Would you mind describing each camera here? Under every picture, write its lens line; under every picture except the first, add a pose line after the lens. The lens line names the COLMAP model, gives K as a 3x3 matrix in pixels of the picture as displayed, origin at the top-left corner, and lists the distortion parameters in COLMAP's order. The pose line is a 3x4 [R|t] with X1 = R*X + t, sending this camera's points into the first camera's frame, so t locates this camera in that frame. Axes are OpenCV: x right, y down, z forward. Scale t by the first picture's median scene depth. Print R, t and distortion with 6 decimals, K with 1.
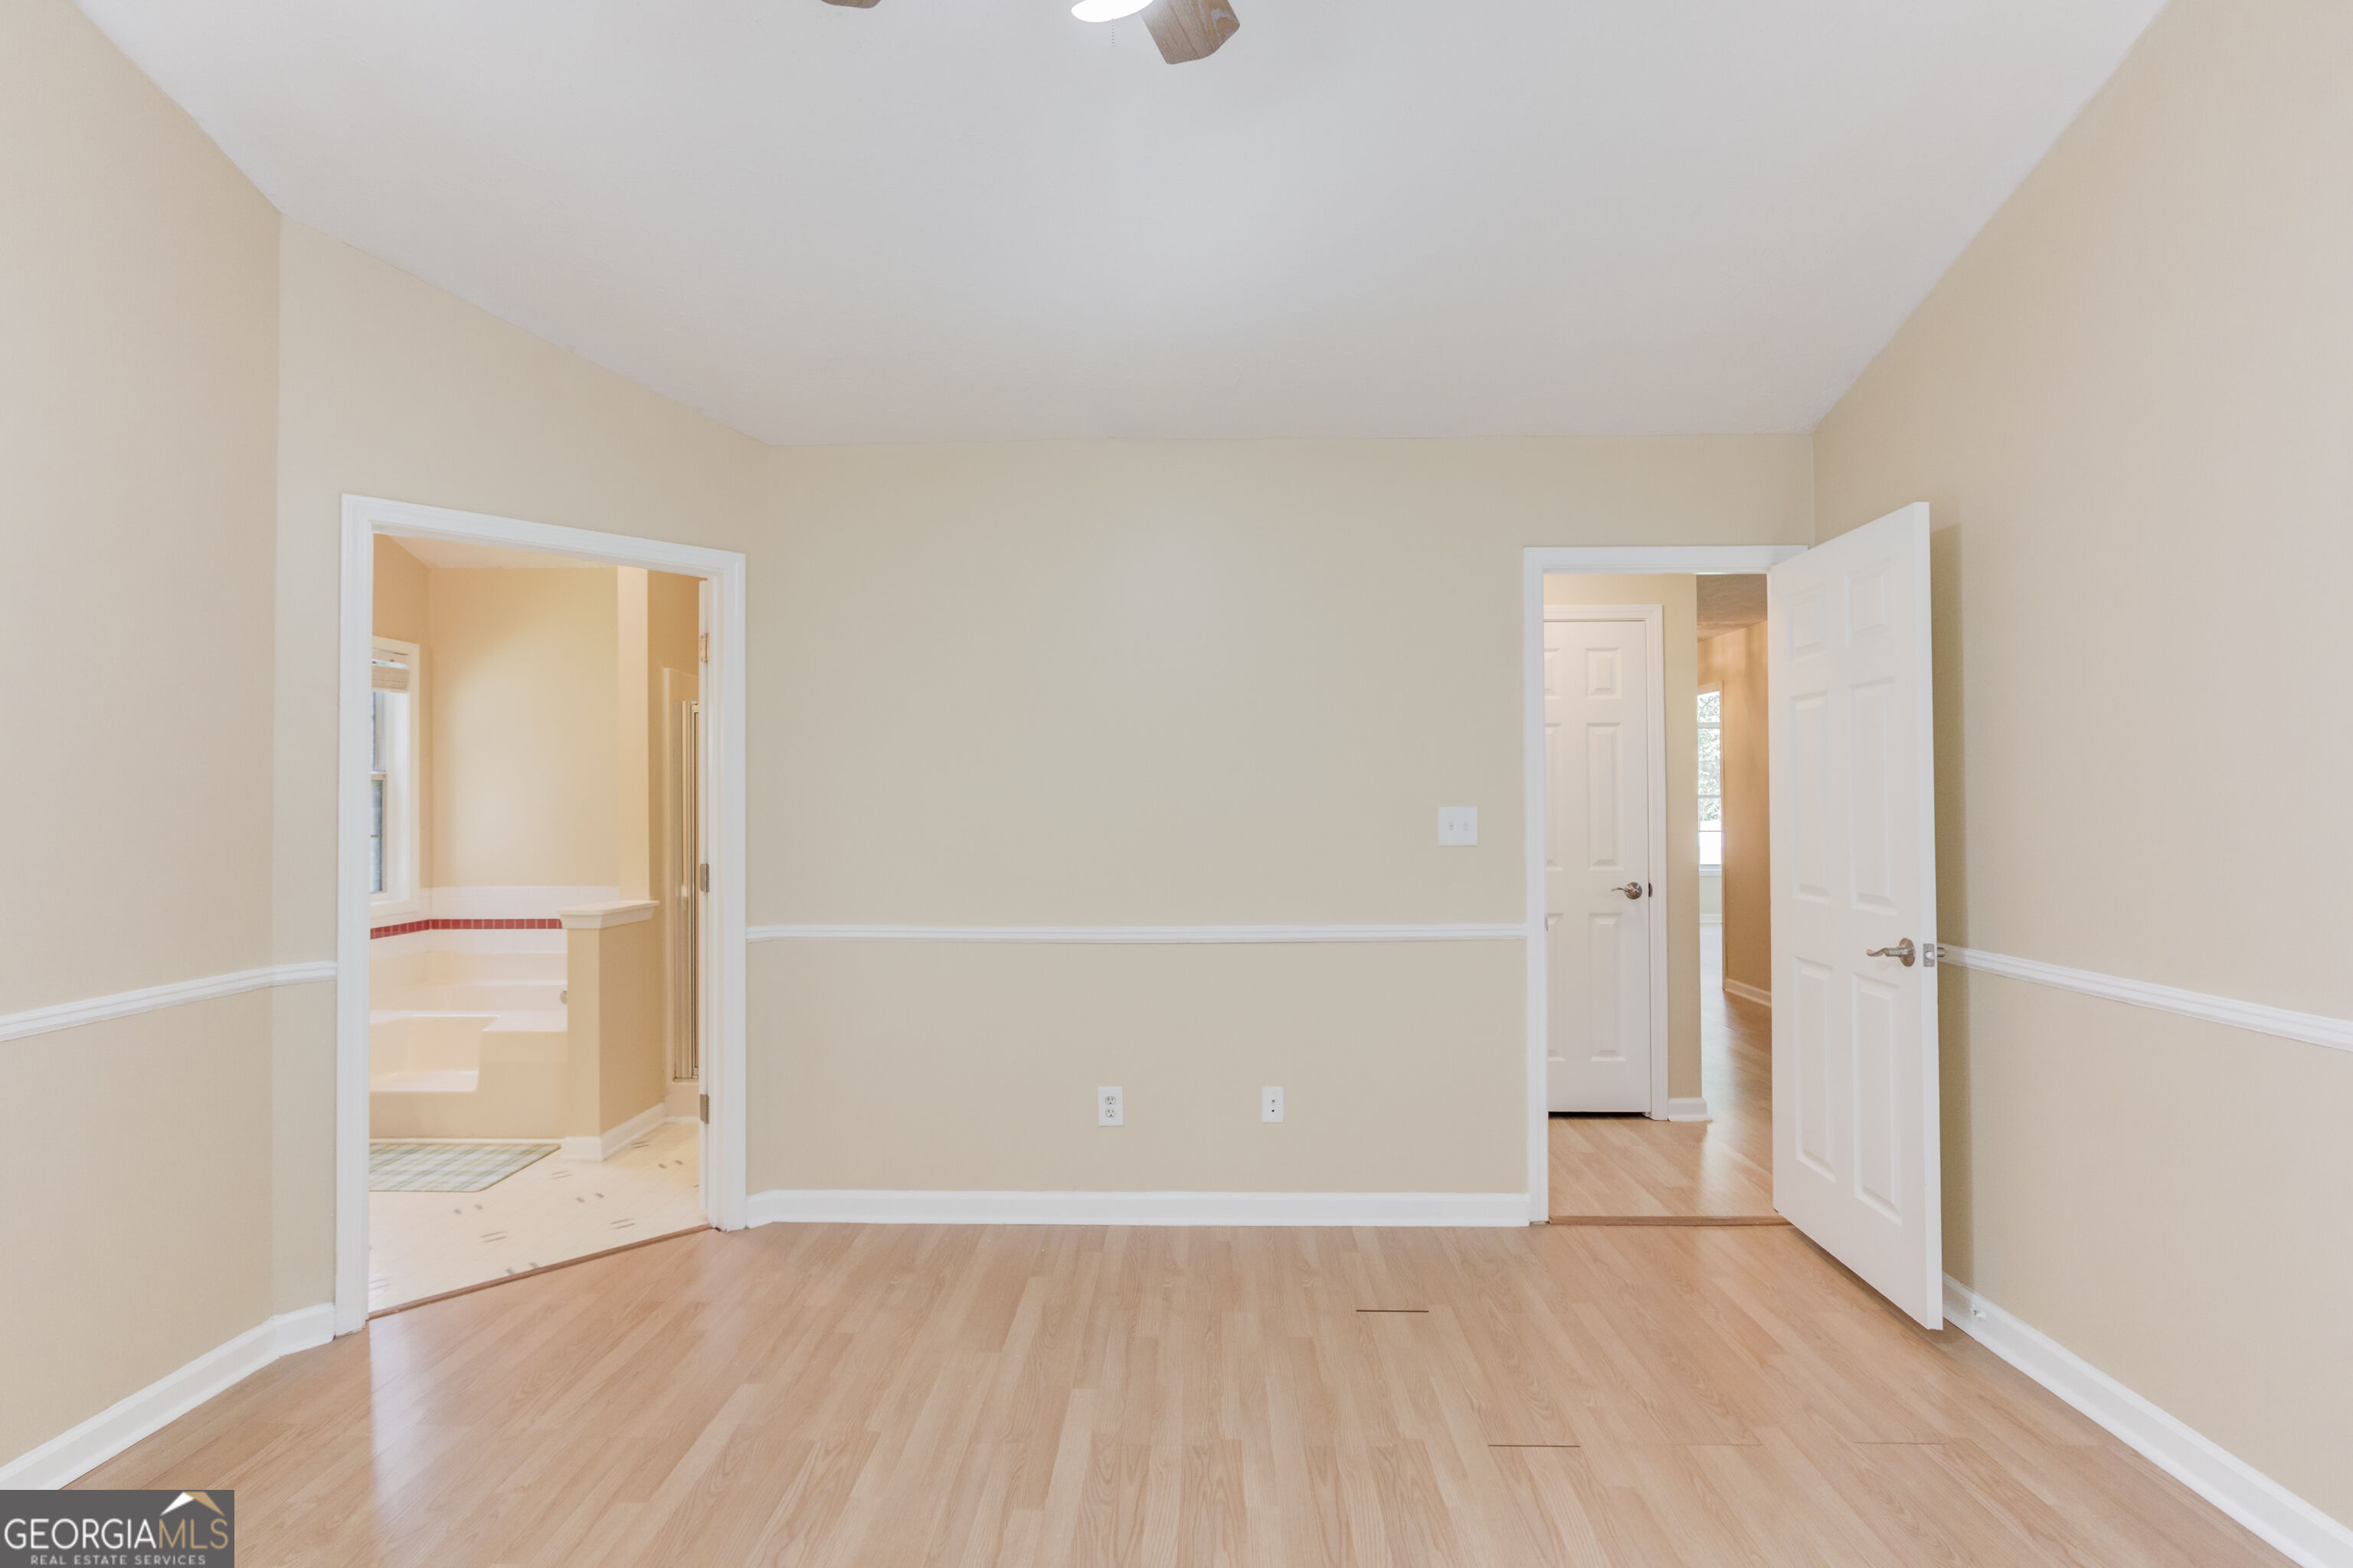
lens RADIAL K [[1112.2, 0, 1176.5], [0, 1112.2, 784.0], [0, 0, 1]] dist [-0.034055, 0.021874]
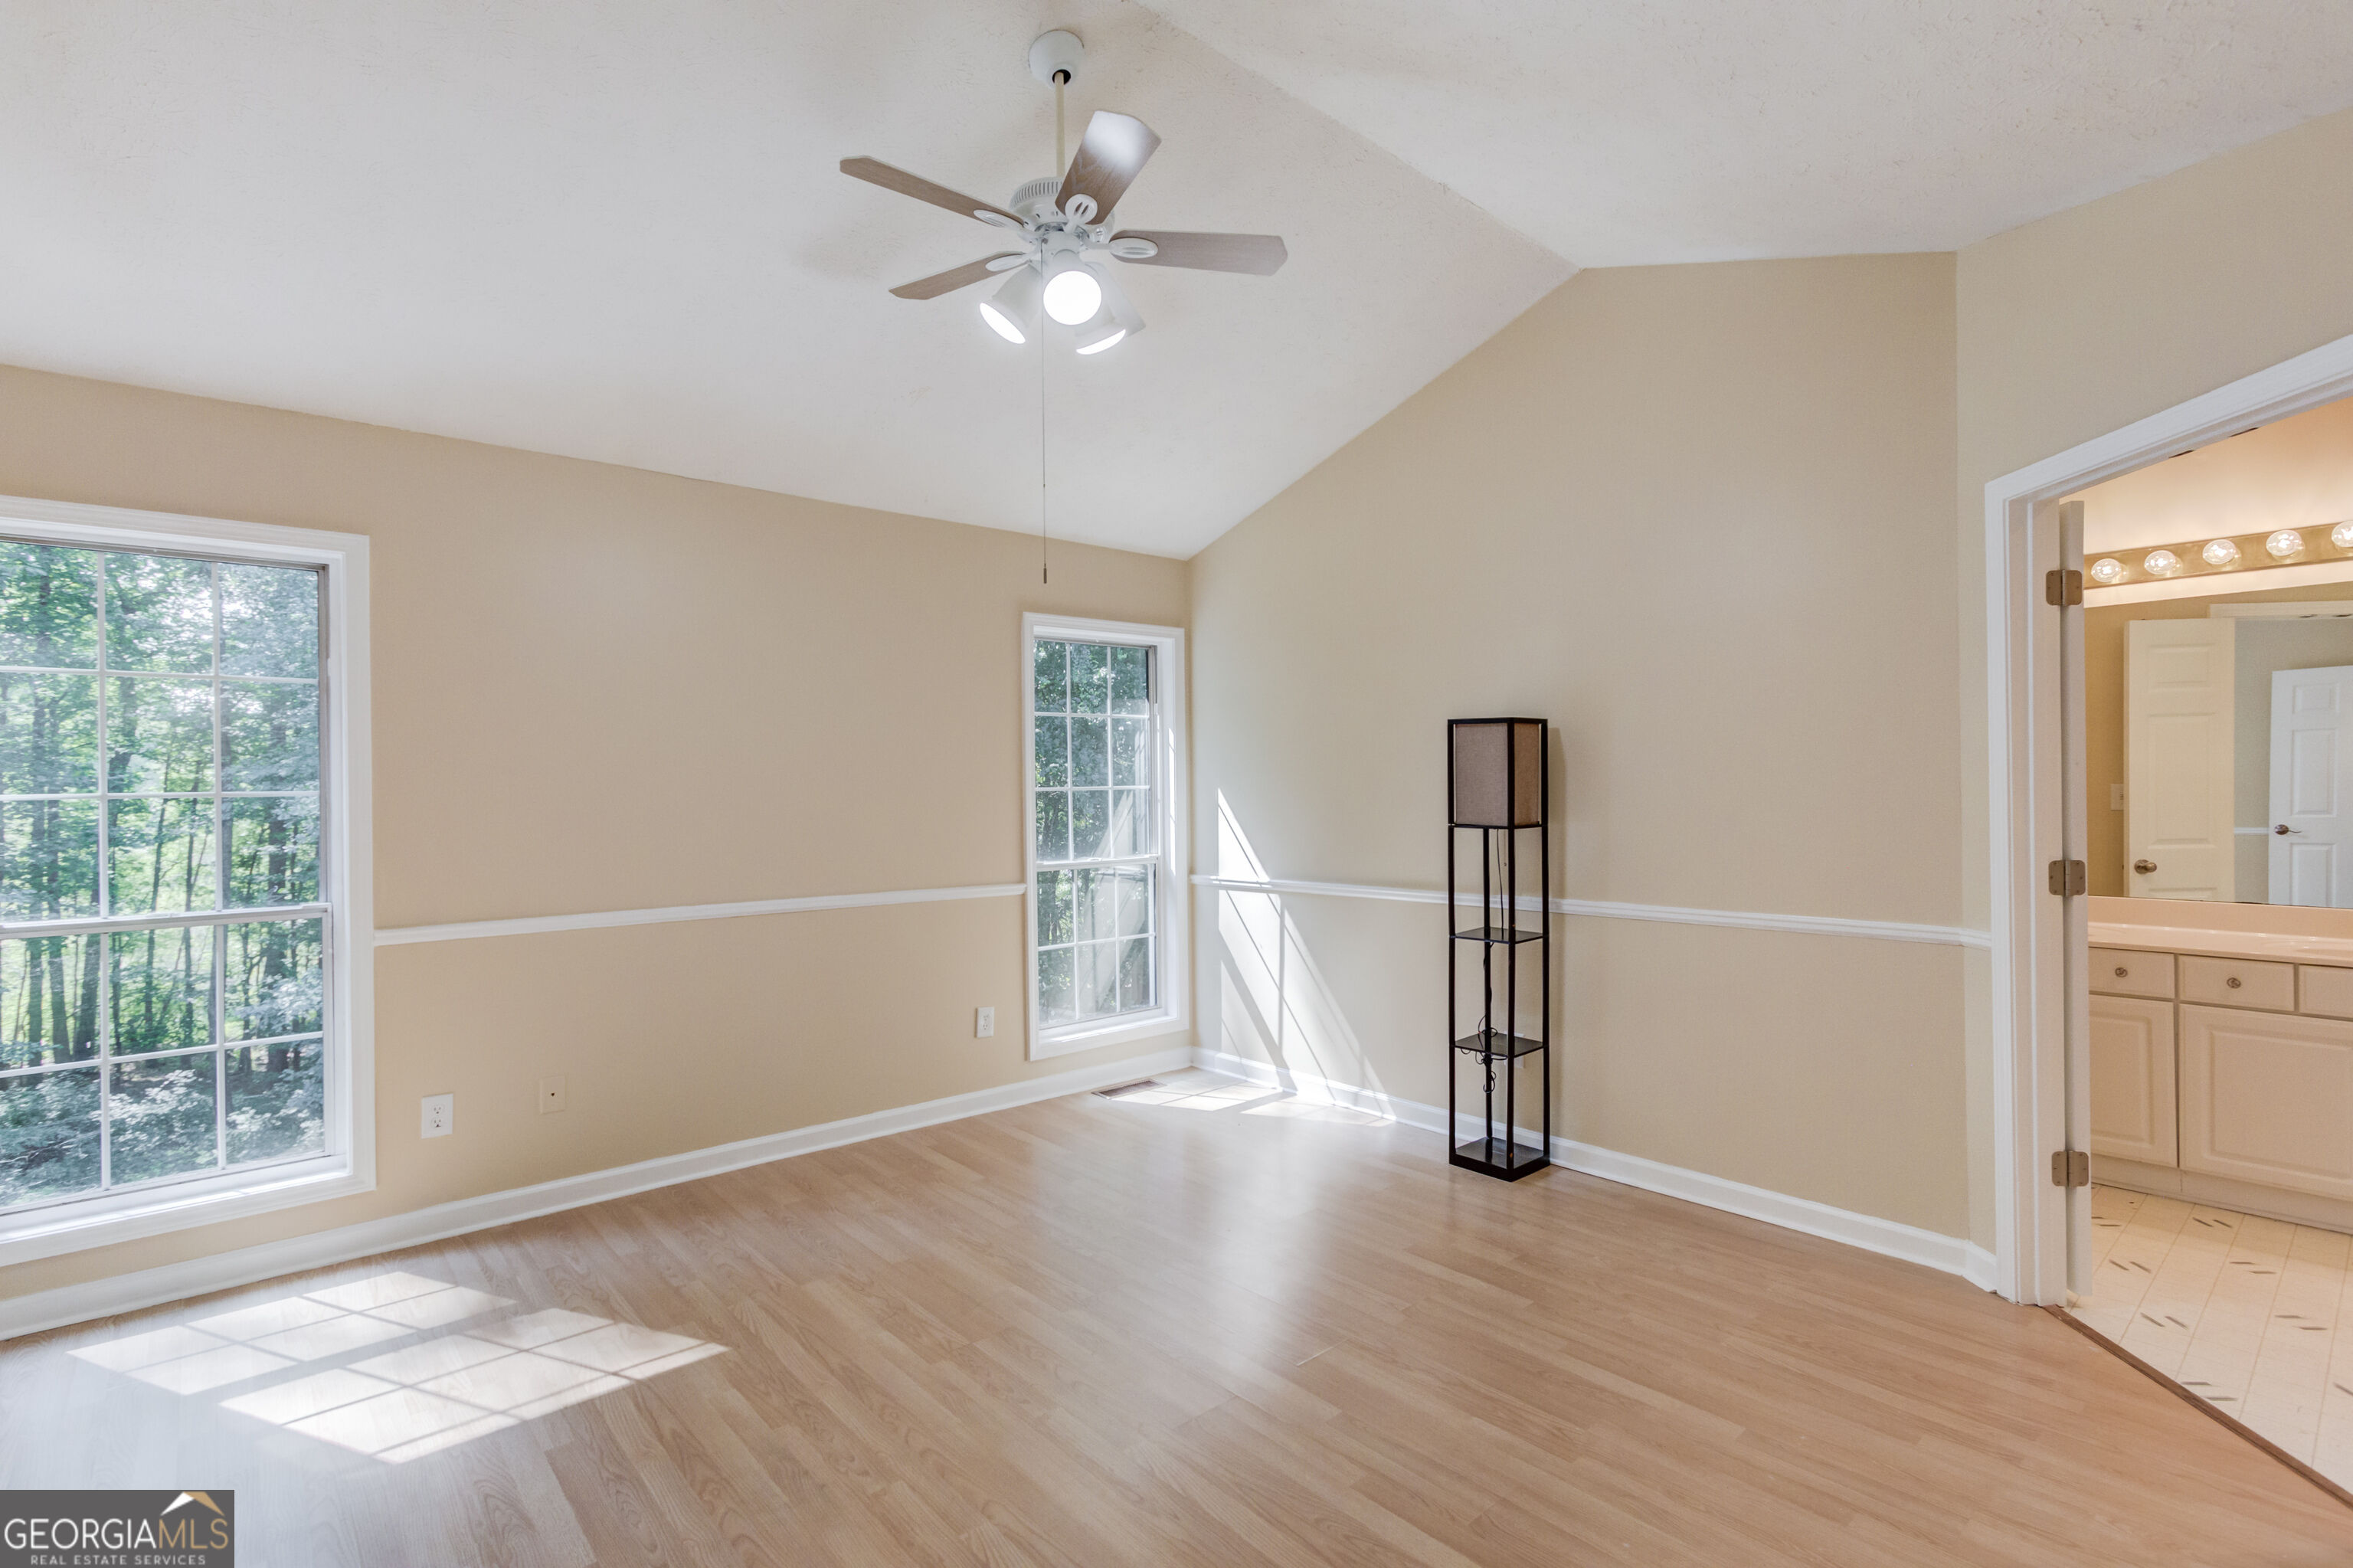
lens RADIAL K [[1112.2, 0, 1176.5], [0, 1112.2, 784.0], [0, 0, 1]] dist [-0.034055, 0.021874]
pose [[-0.739242, 0.007451, -0.673399, 0.568591], [0.020690, 0.999718, -0.011651, 0.015848], [0.673122, -0.022546, -0.739188, 1.392186]]
